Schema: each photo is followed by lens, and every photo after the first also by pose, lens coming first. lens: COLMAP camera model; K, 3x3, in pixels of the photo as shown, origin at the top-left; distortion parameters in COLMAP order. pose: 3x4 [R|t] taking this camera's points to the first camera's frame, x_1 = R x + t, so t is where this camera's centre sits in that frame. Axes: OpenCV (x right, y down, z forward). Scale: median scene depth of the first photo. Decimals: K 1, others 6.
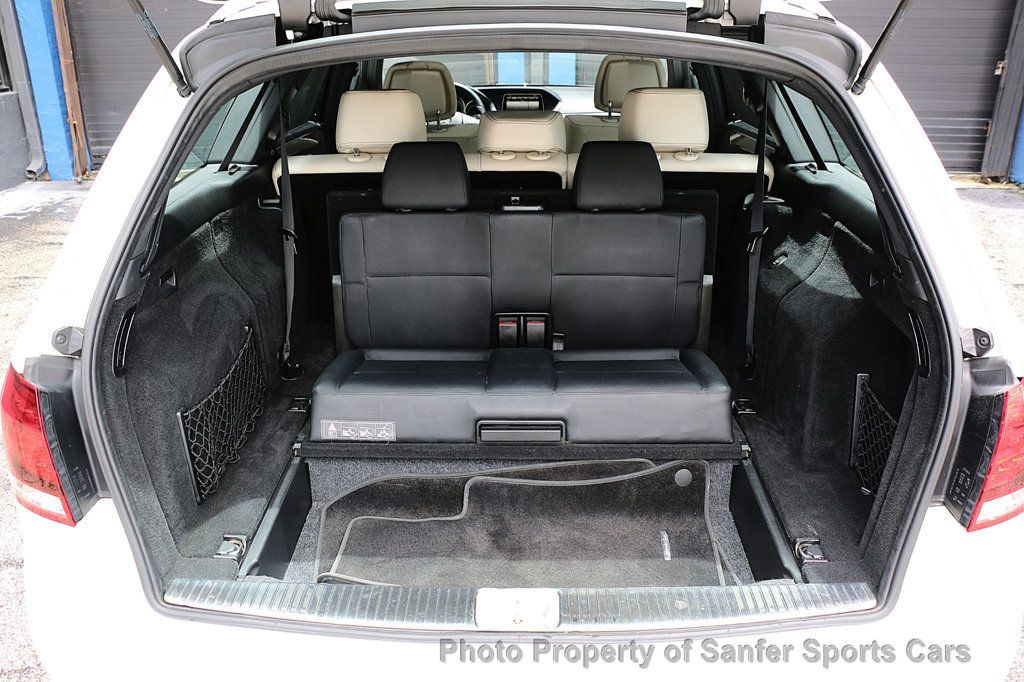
lens RADIAL K [[933.6, 0, 512.0], [0, 933.6, 341.0], [0, 0, 1]] dist [-0.008374, -0.005147]
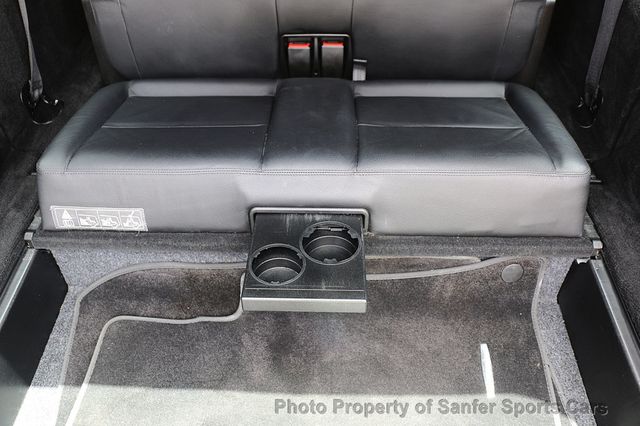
lens RADIAL K [[587.3, 0, 312.3], [0, 587.3, 258.7], [0, 0, 1]] dist [-0.112387, 0.014314]
pose [[0.999919, 0.005307, -0.011572, 0.017128], [-0.000010, 0.909311, 0.416116, -0.072035], [0.012730, -0.416082, 0.909238, 0.543802]]
